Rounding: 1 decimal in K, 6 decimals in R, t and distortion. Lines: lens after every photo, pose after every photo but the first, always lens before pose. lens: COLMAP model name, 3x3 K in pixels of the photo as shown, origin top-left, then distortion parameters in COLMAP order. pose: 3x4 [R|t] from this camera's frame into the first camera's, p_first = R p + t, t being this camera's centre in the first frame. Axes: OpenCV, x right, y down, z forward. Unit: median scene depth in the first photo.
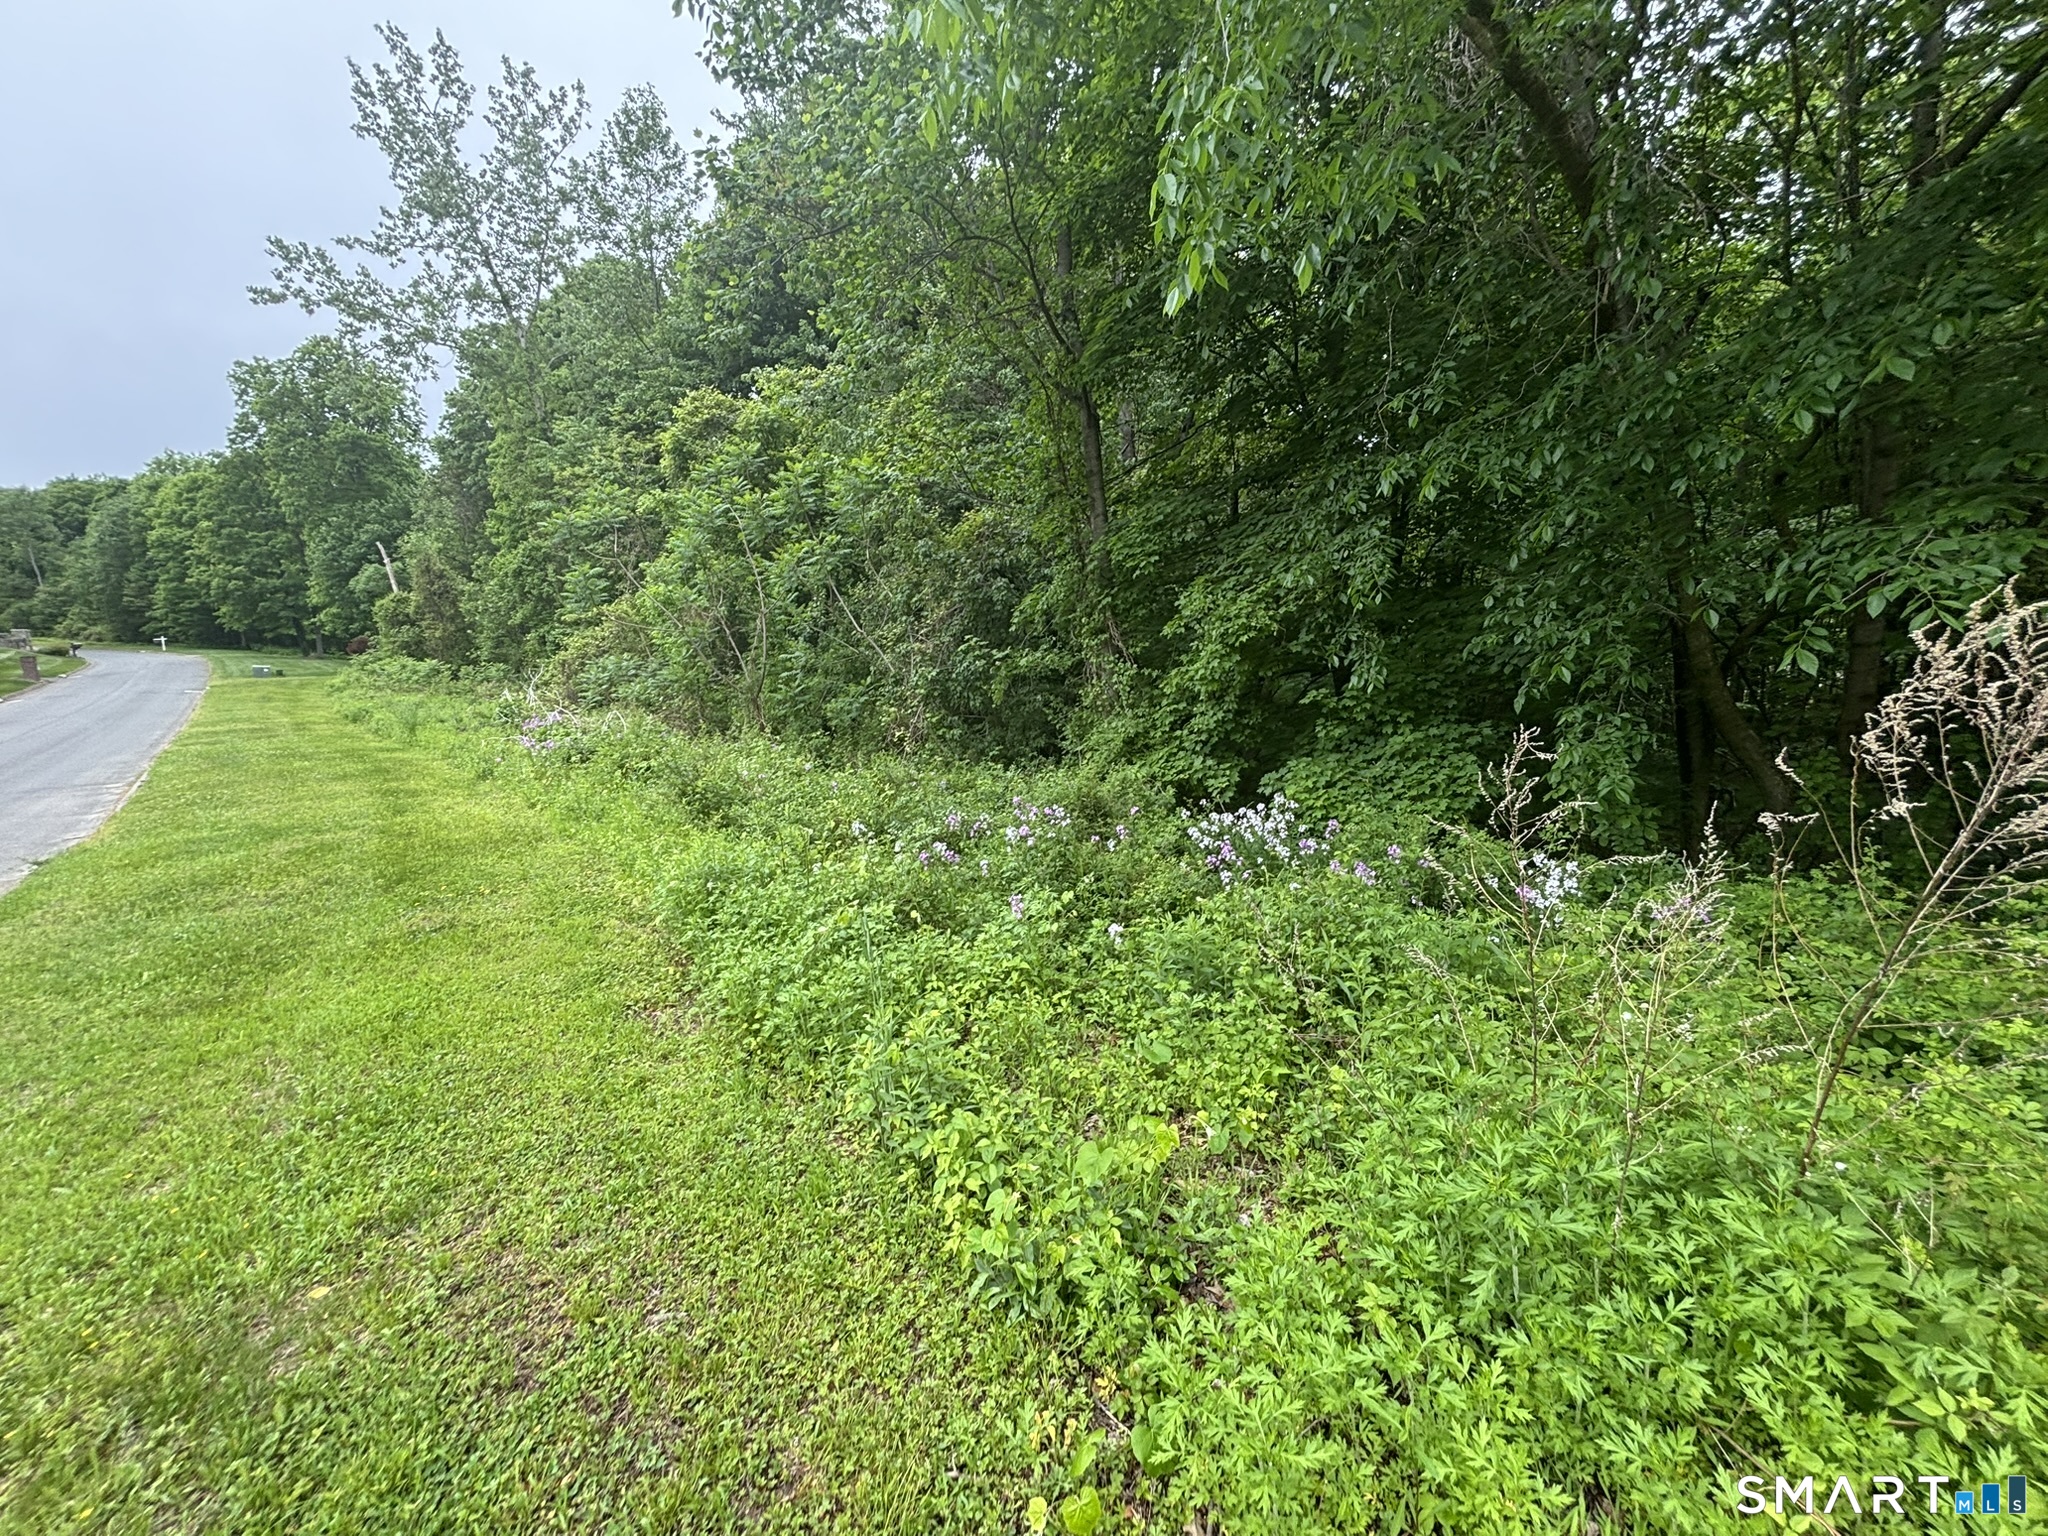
lens RADIAL K [[818.9, 0, 1027.3], [0, 818.9, 771.6], [0, 0, 1]] dist [0.004495, -0.000459]
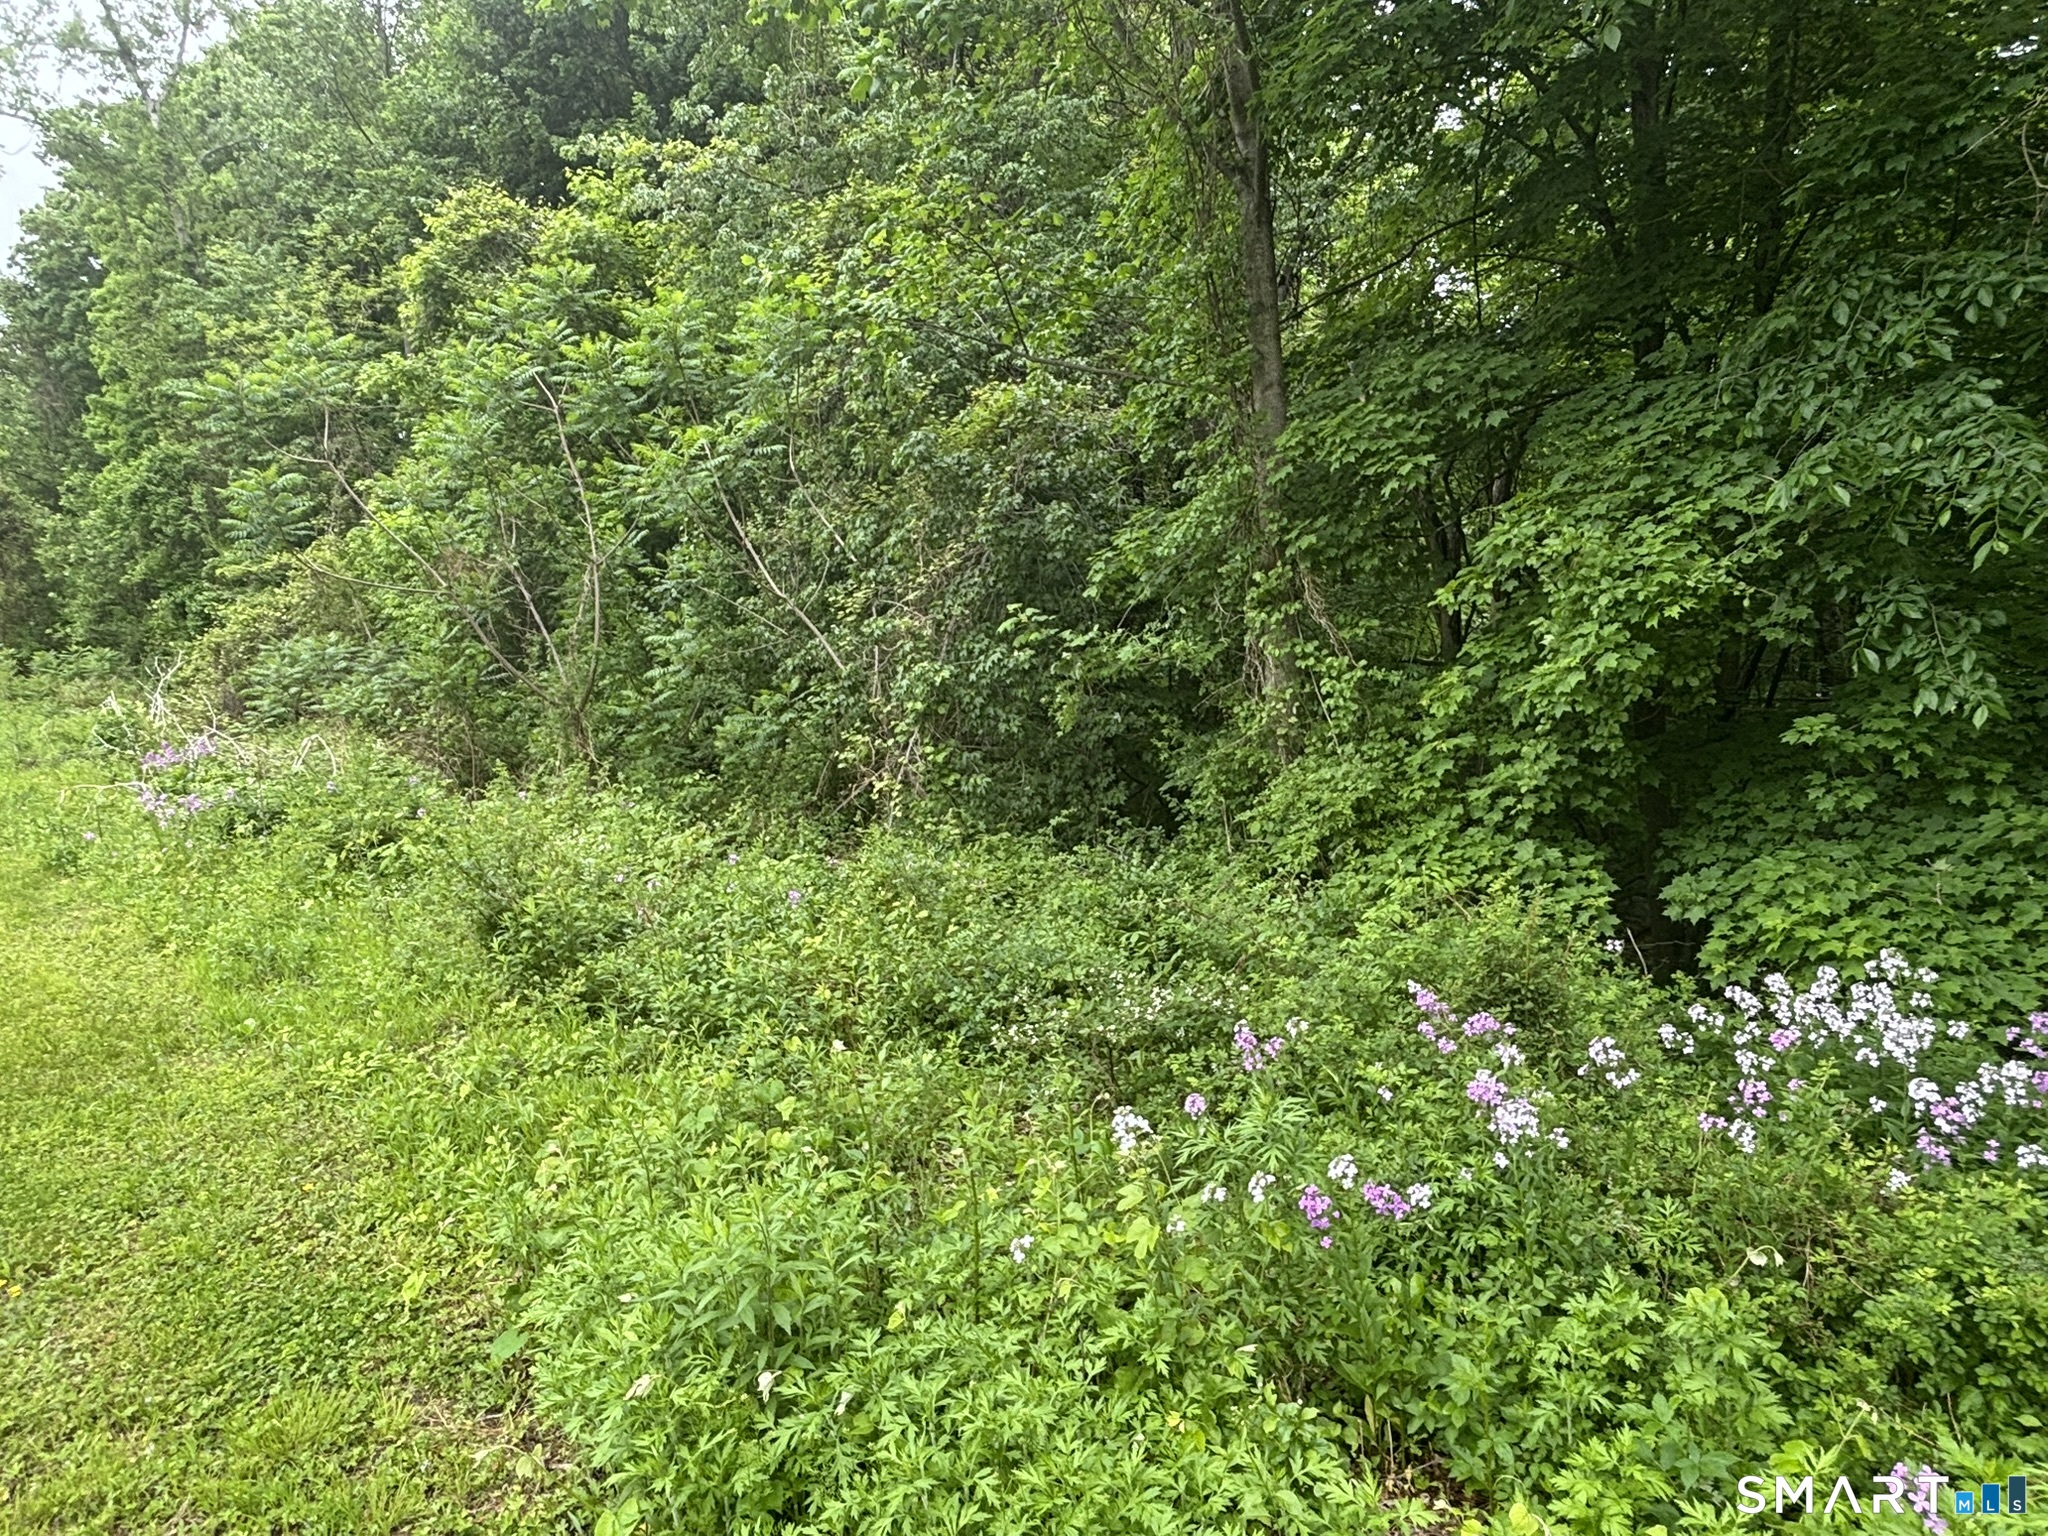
lens RADIAL K [[1206.0, 0, 1034.1], [0, 1206.0, 775.1], [0, 0, 1]] dist [-0.004128, 0.006011]
pose [[0.996372, -0.000887, 0.085099, -0.191211], [0.003542, 0.999511, -0.031063, -0.043190], [-0.085030, 0.031252, 0.995888, 0.316083]]
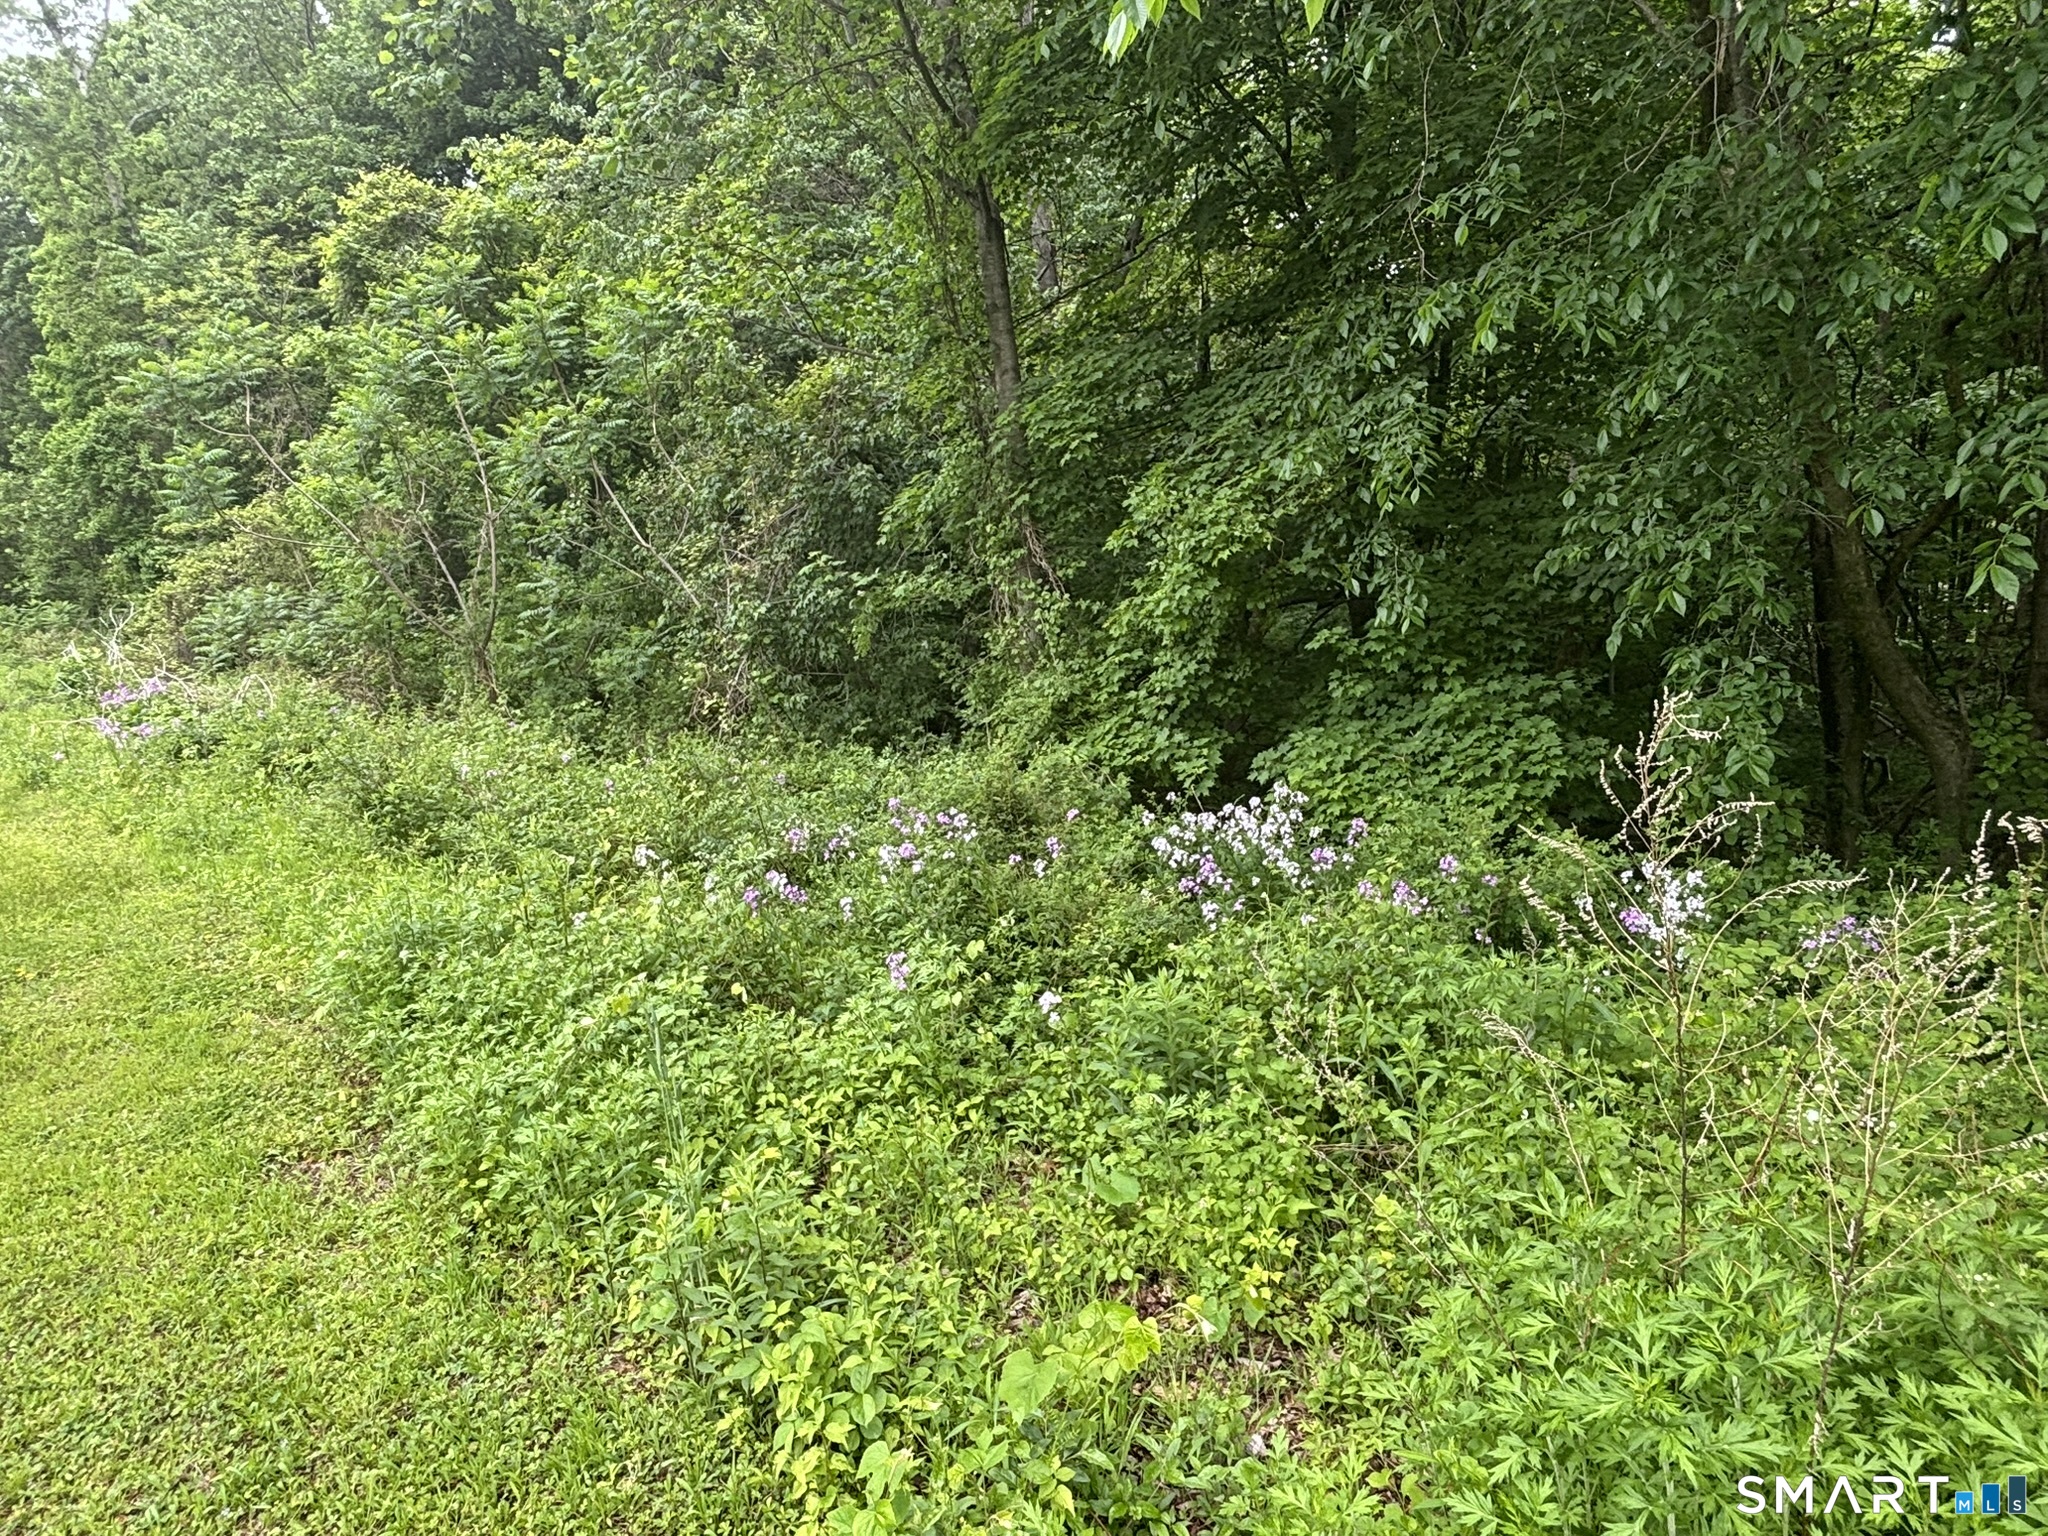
lens RADIAL K [[1206.0, 0, 1030.0], [0, 1206.0, 764.2], [0, 0, 1]] dist [-0.004128, 0.006011]
pose [[0.994723, -0.024529, 0.099623, 0.000329], [0.023426, 0.999651, 0.012230, -0.004252], [-0.099888, -0.009832, 0.994950, 0.020648]]
